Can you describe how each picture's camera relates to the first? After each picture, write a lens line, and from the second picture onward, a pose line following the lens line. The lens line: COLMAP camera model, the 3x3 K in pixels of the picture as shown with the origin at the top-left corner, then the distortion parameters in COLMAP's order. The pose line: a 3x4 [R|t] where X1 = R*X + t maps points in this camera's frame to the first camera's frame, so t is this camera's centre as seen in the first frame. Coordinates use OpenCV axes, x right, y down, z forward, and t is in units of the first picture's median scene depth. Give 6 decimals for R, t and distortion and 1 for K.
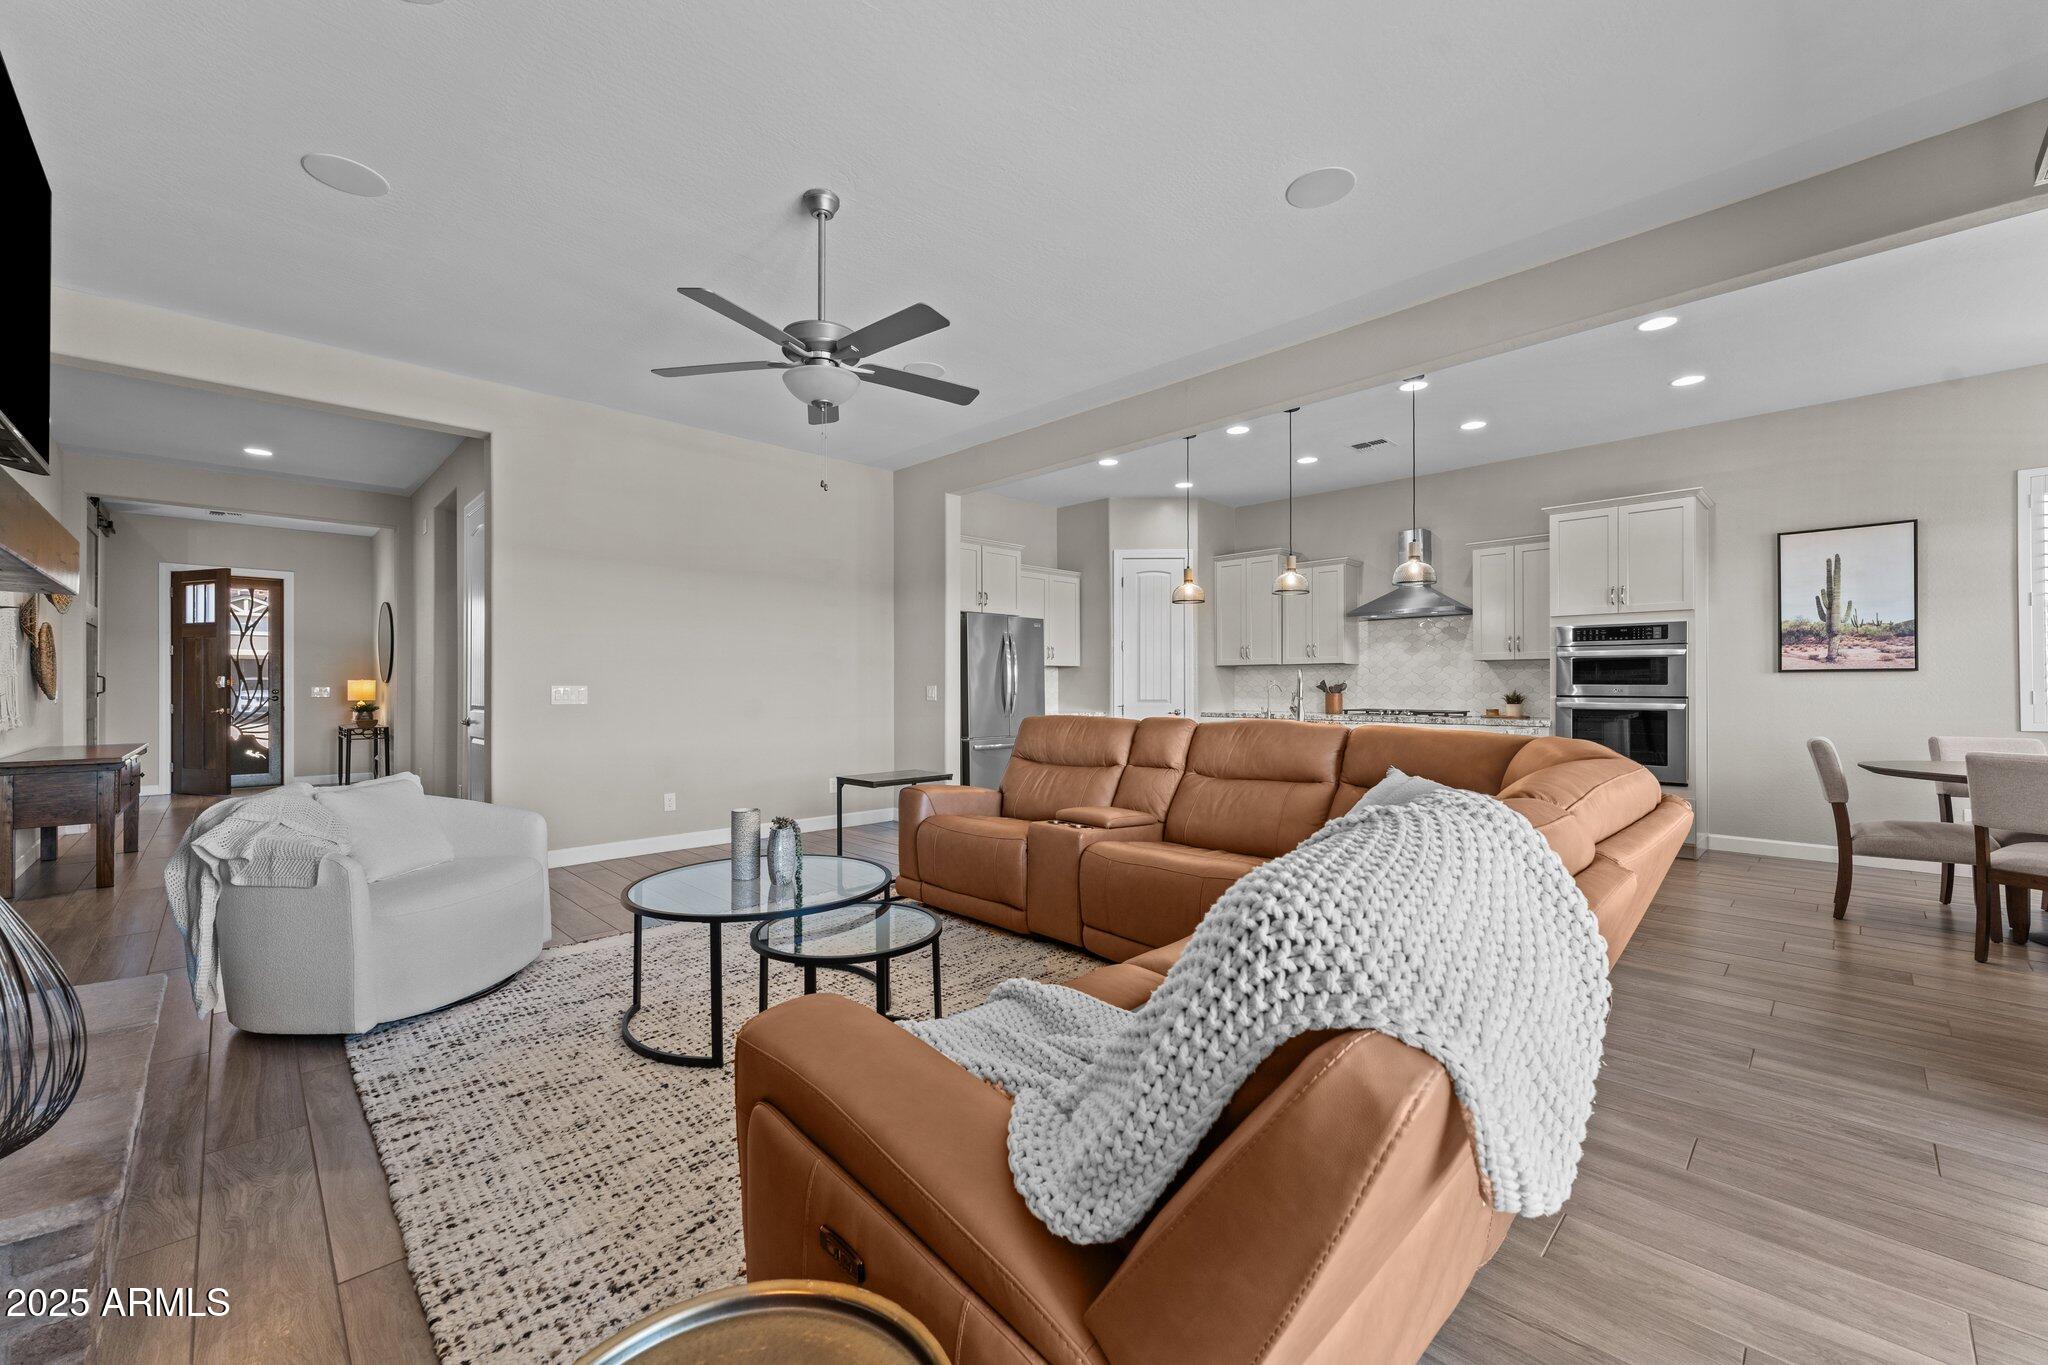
lens RADIAL K [[819.4, 0, 1024.9], [0, 819.4, 682.7], [0, 0, 1]] dist [0.001213, 0.001175]
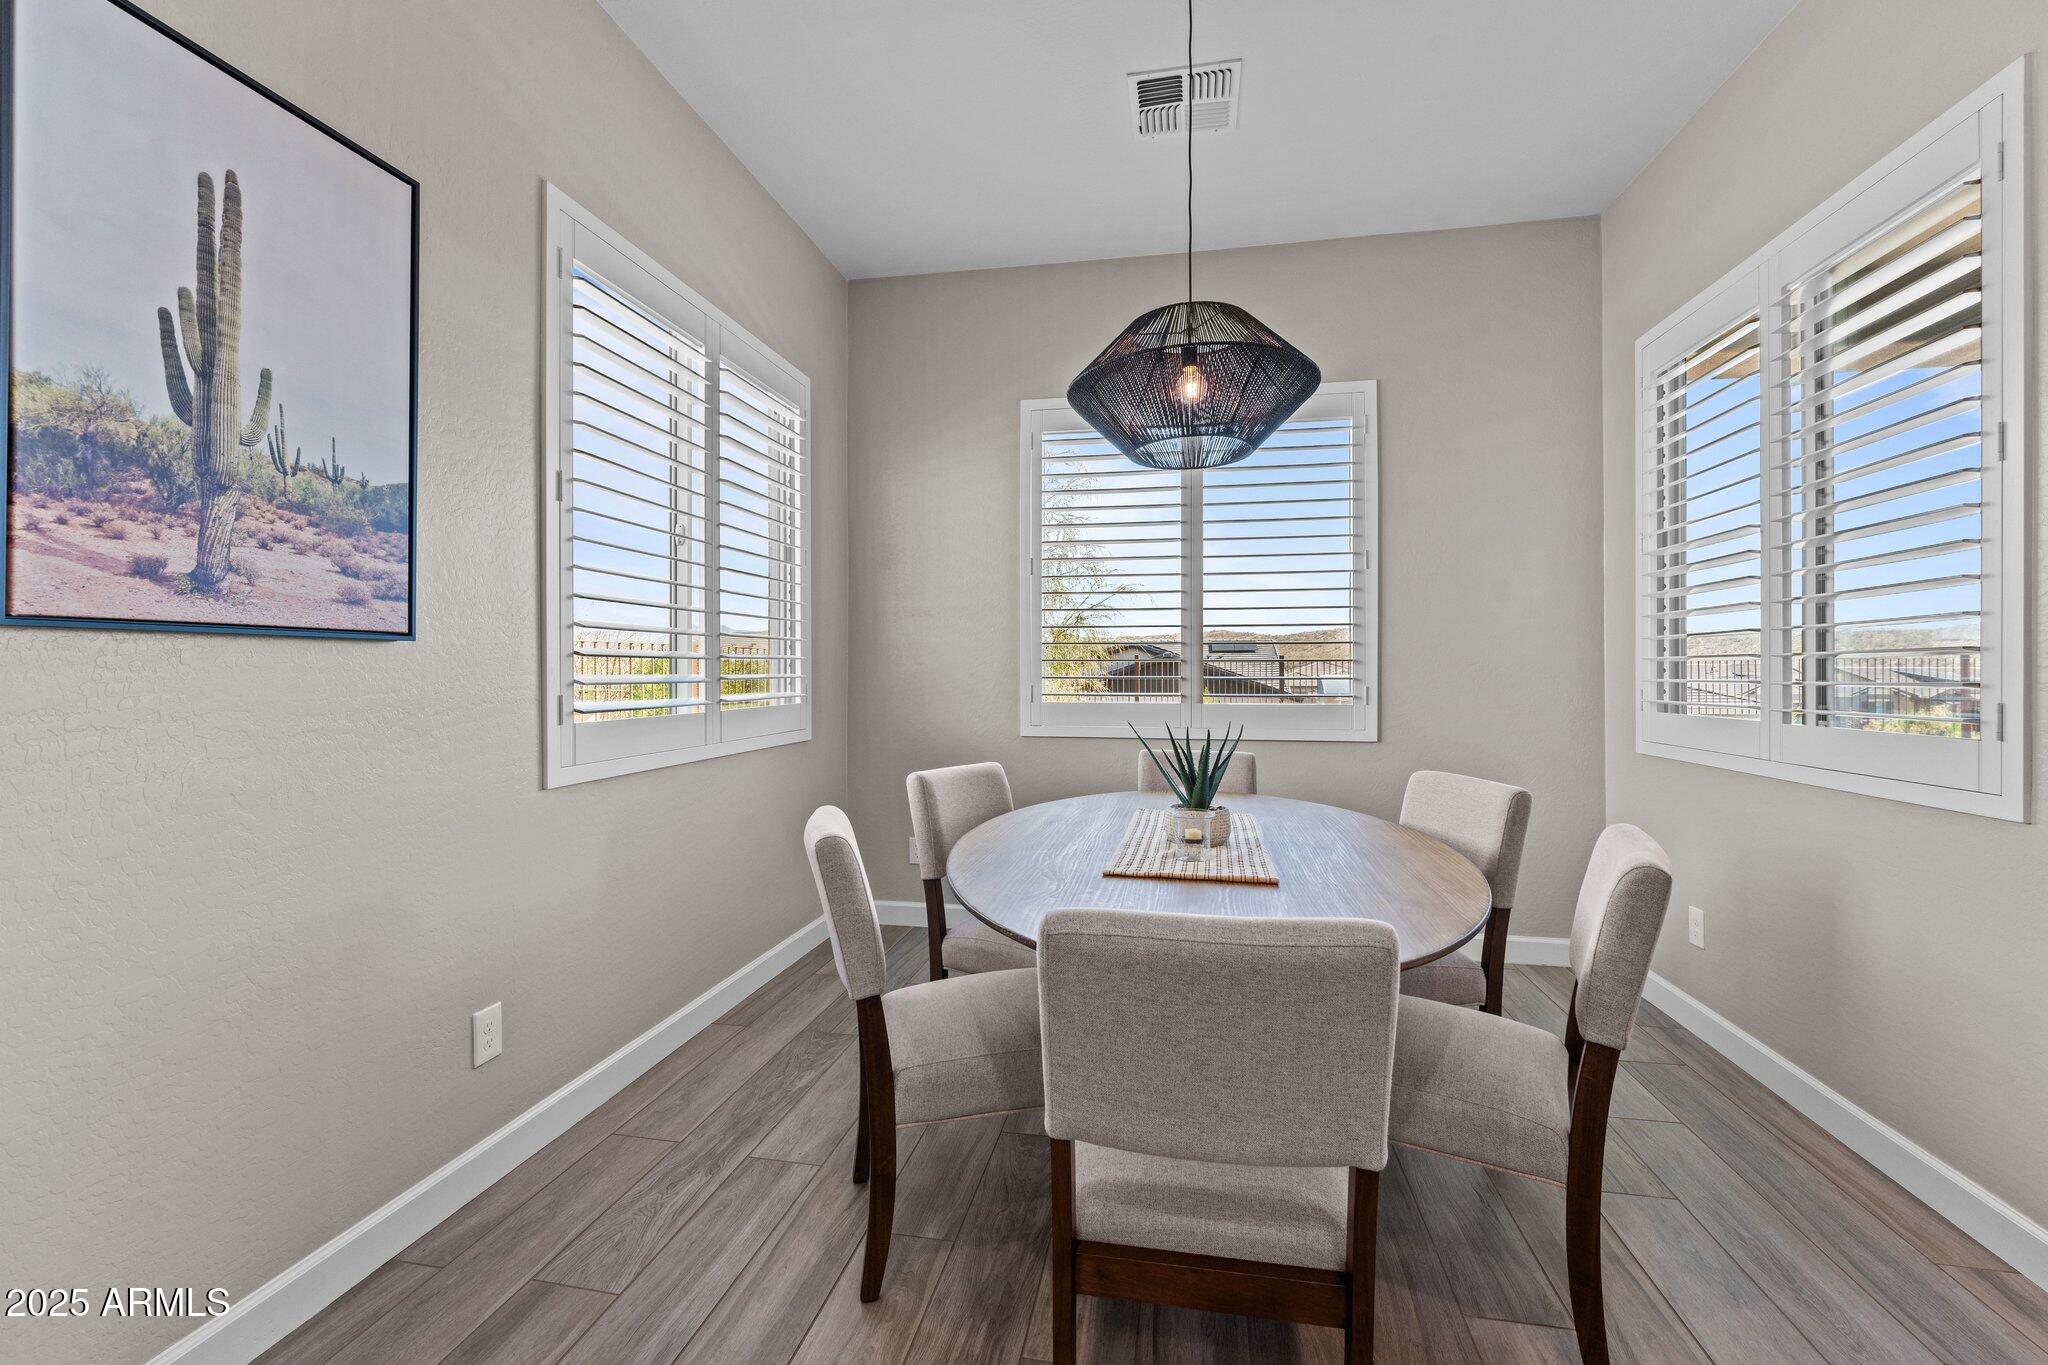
lens RADIAL K [[867.7, 0, 1013.3], [0, 867.7, 674.1], [0, 0, 1]] dist [-0.003211, 0.000028]
pose [[-0.558467, -0.001676, 0.829525, 0.607168], [-0.004917, 0.999987, -0.001290, -0.001673], [-0.829512, -0.004799, -0.558468, 0.910819]]
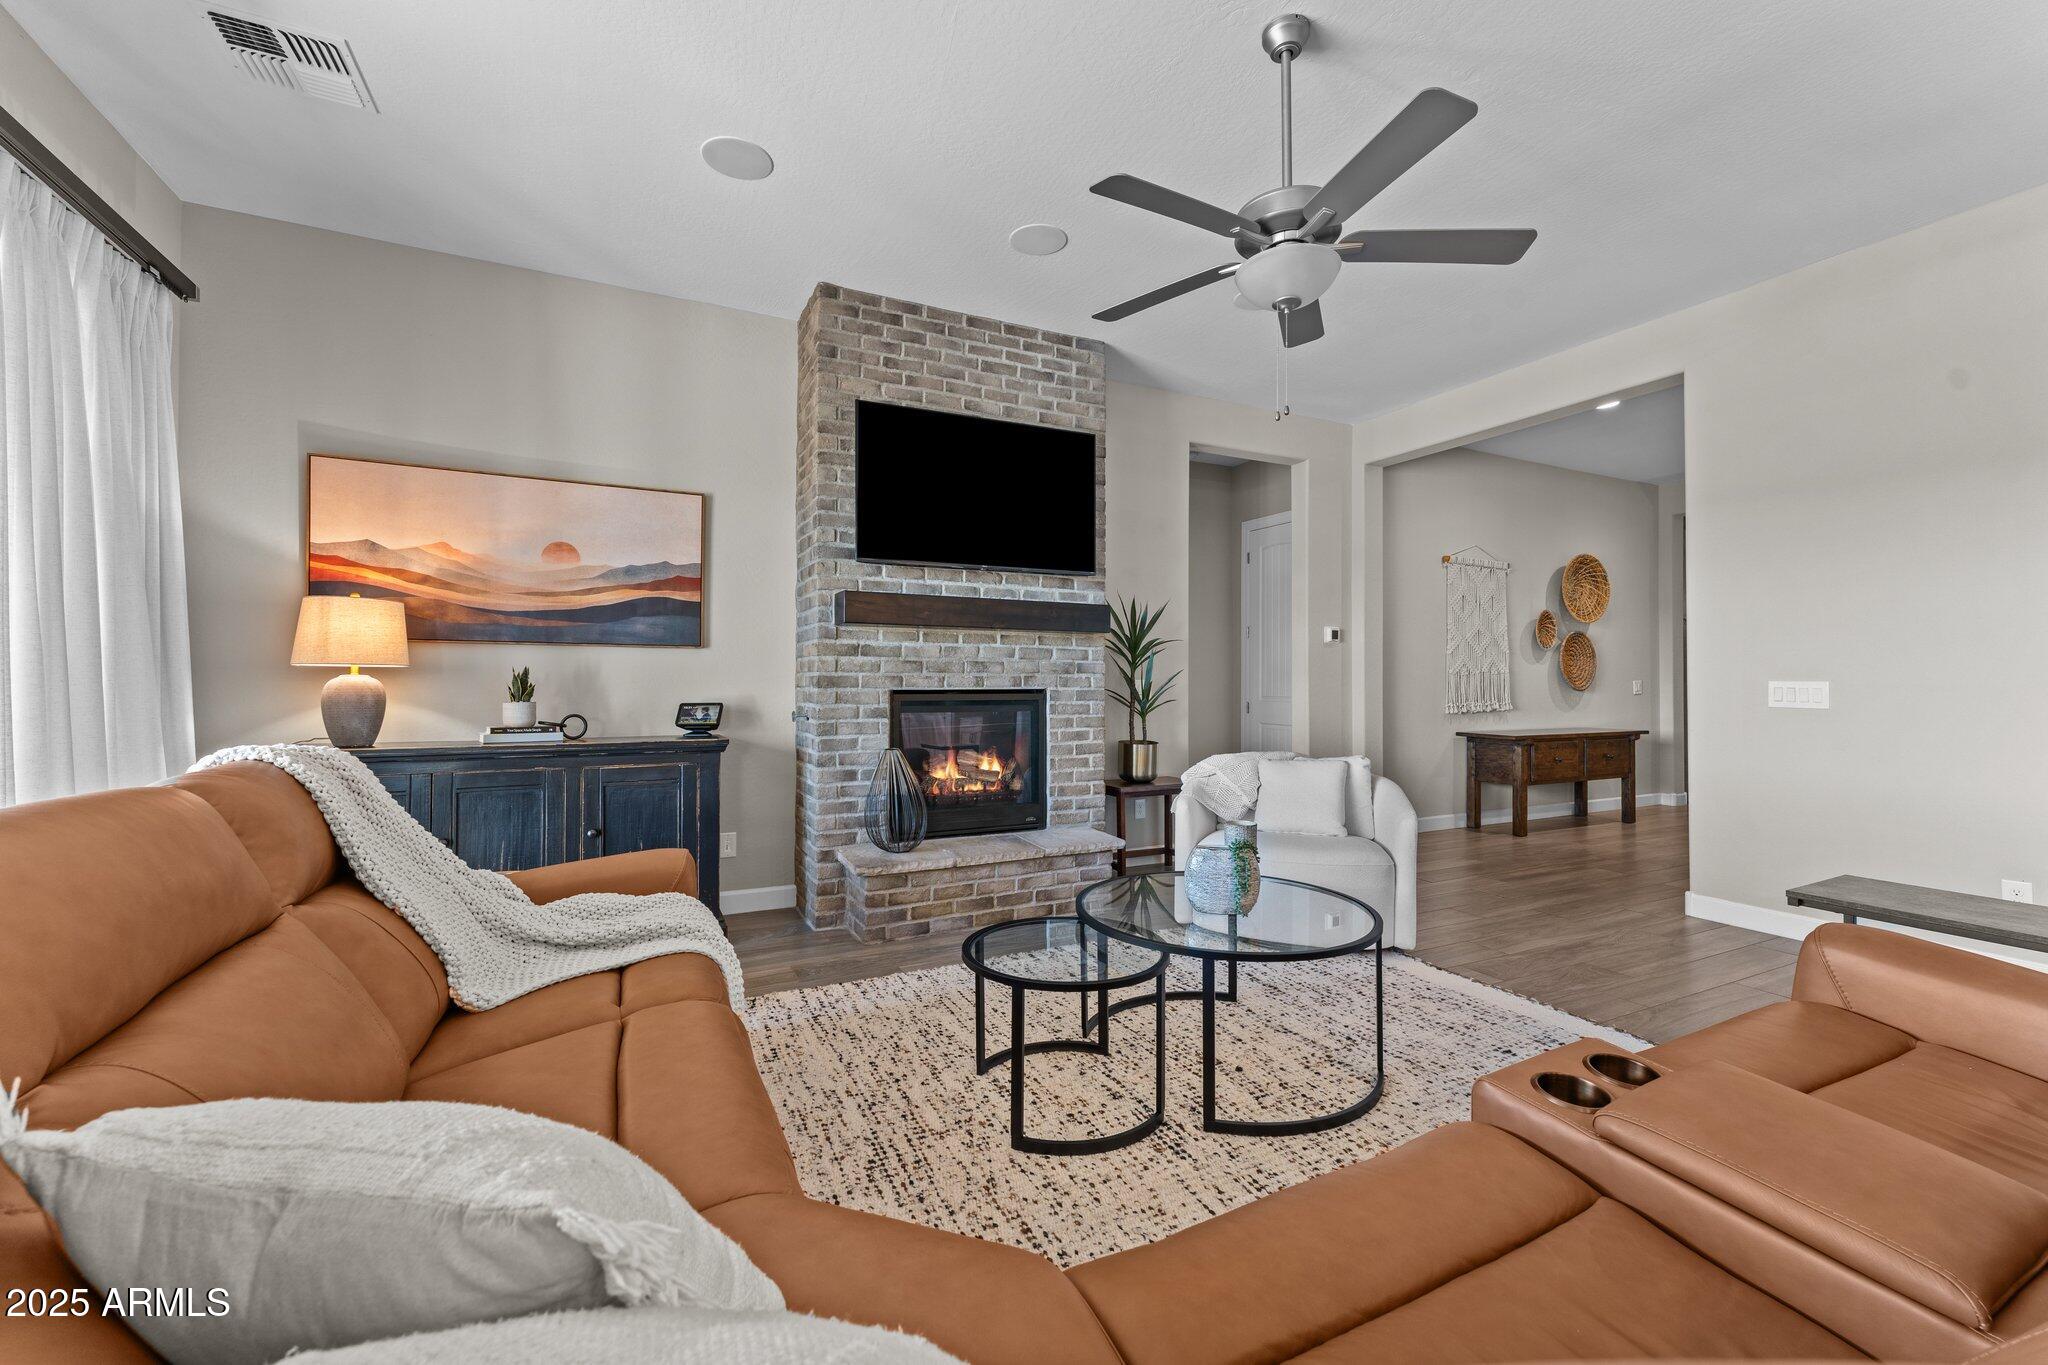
lens RADIAL K [[819.4, 0, 1035.3], [0, 819.4, 667.5], [0, 0, 1]] dist [0.001213, 0.001175]
pose [[-0.305131, -0.015890, -0.952178, 0.290555], [0.002449, 0.999844, -0.017470, 0.005218], [0.952307, -0.007663, -0.305044, 0.571264]]
